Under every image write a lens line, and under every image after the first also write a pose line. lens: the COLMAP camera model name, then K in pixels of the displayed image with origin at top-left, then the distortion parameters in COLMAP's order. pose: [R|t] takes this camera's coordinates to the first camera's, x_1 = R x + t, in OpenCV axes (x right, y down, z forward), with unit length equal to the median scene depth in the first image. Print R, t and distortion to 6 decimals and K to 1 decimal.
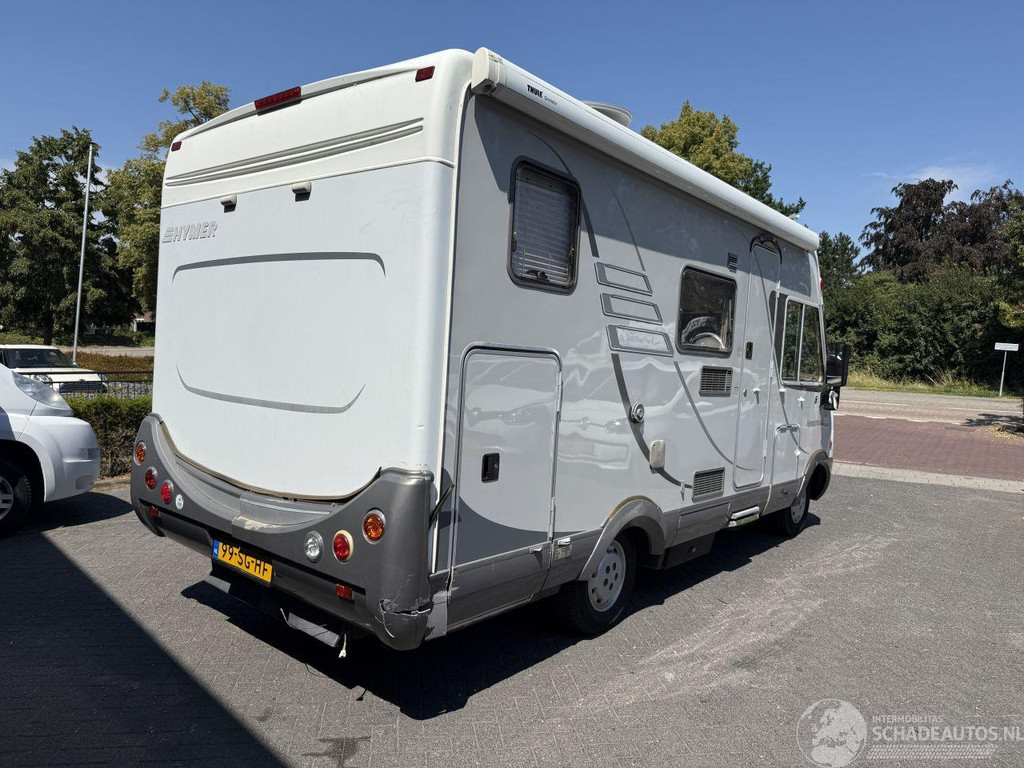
lens RADIAL K [[723.0, 0, 513.7], [0, 723.0, 379.5], [0, 0, 1]] dist [0.003307, -0.005063]
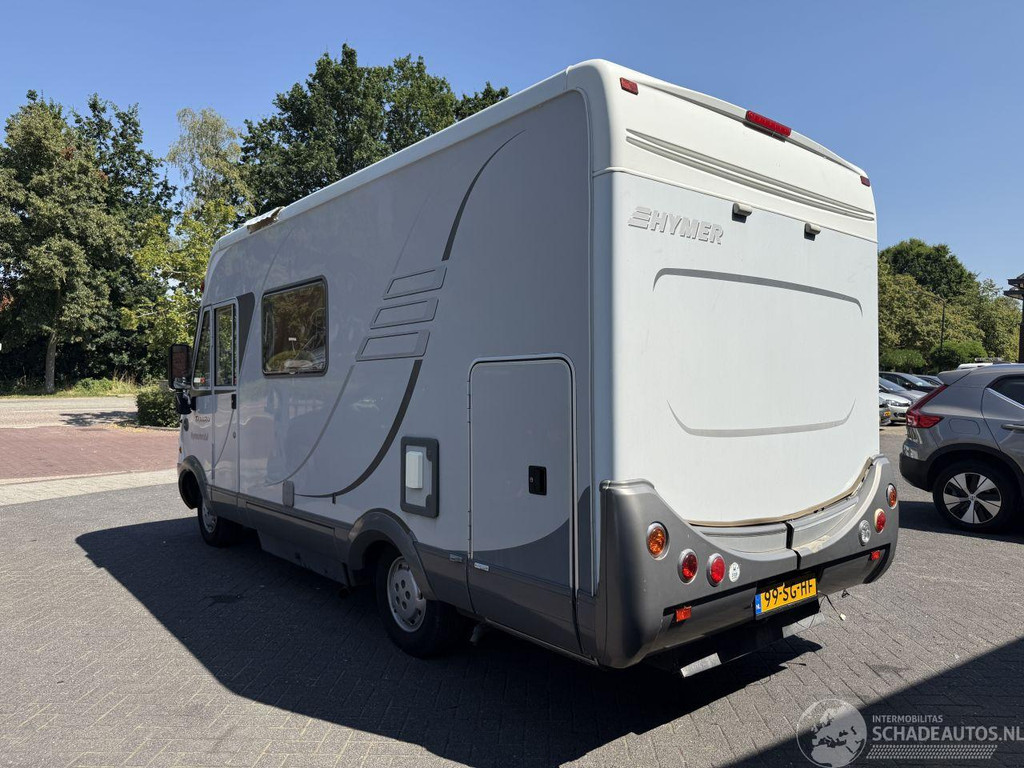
lens RADIAL K [[723.0, 0, 513.7], [0, 723.0, 379.5], [0, 0, 1]] dist [0.003307, -0.005063]
pose [[0.184988, -0.045350, 0.981694, -1.365687], [0.039530, 0.998470, 0.038676, -0.089332], [-0.981945, 0.031652, 0.186498, 1.154800]]
